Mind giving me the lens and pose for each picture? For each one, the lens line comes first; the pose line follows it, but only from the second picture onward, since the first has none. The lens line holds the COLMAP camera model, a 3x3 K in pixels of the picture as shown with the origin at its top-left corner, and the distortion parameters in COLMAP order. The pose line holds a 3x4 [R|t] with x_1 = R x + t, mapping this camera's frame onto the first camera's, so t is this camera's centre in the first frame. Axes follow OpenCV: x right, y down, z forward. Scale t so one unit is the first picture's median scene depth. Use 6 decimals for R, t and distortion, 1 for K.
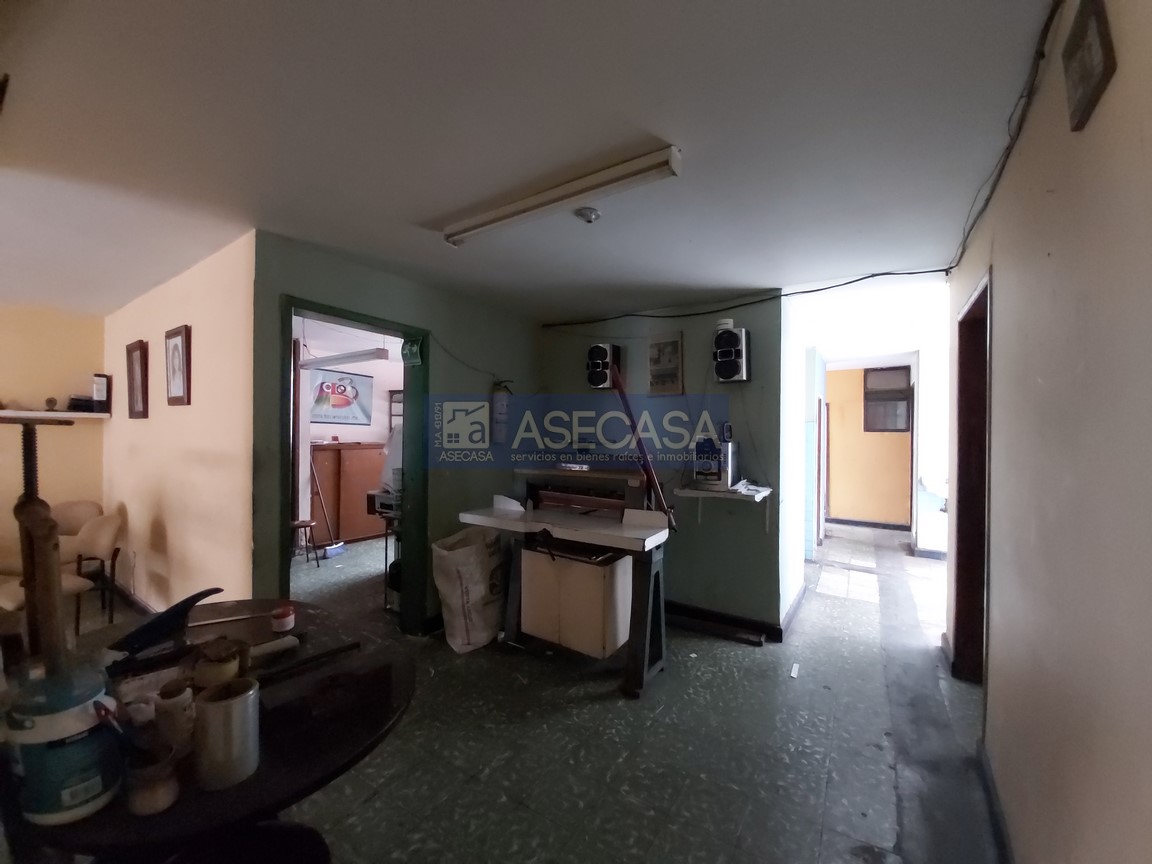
lens RADIAL K [[447.7, 0, 575.4], [0, 447.7, 430.5], [0, 0, 1]] dist [-0.002956, -0.000580]
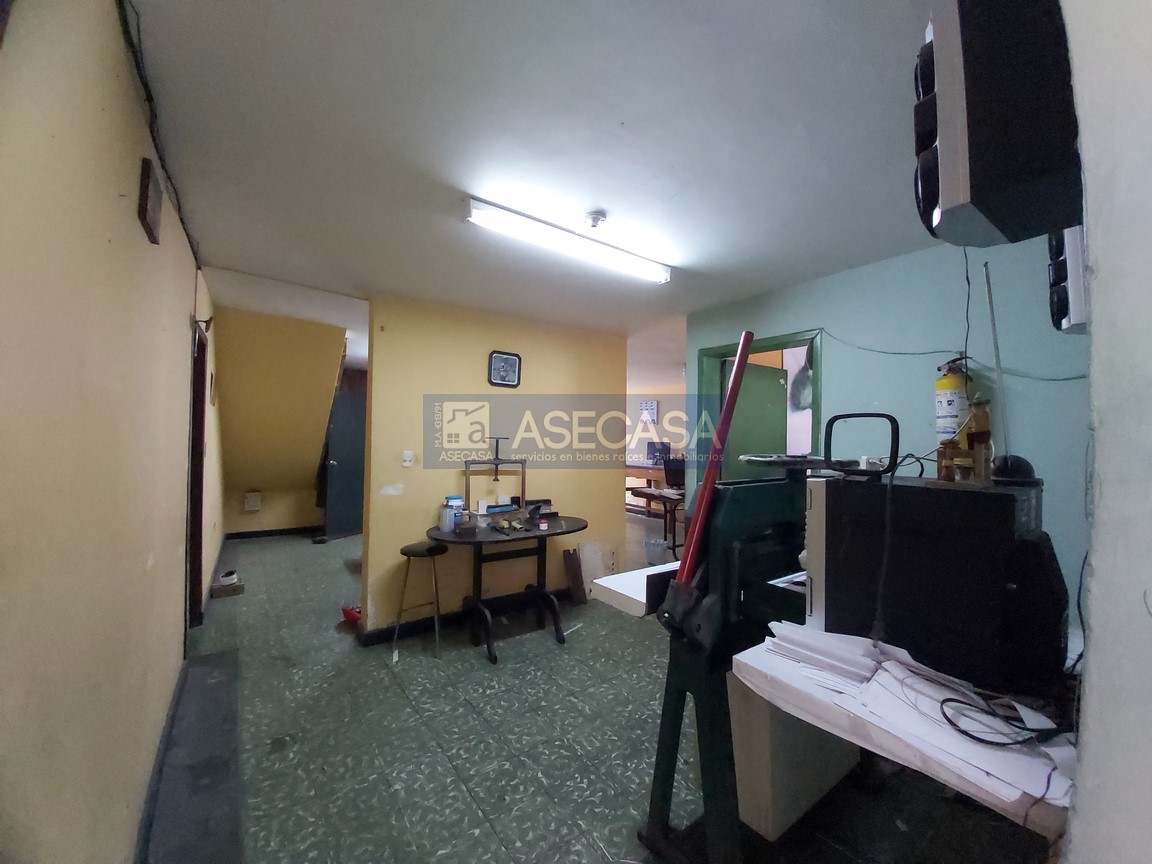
lens RADIAL K [[447.7, 0, 575.7], [0, 447.7, 432.6], [0, 0, 1]] dist [-0.002956, -0.000580]
pose [[-0.343270, -0.027829, -0.938824, 1.043329], [-0.023390, 0.999504, -0.021076, 0.028108], [0.938945, 0.014724, -0.343751, 1.464996]]
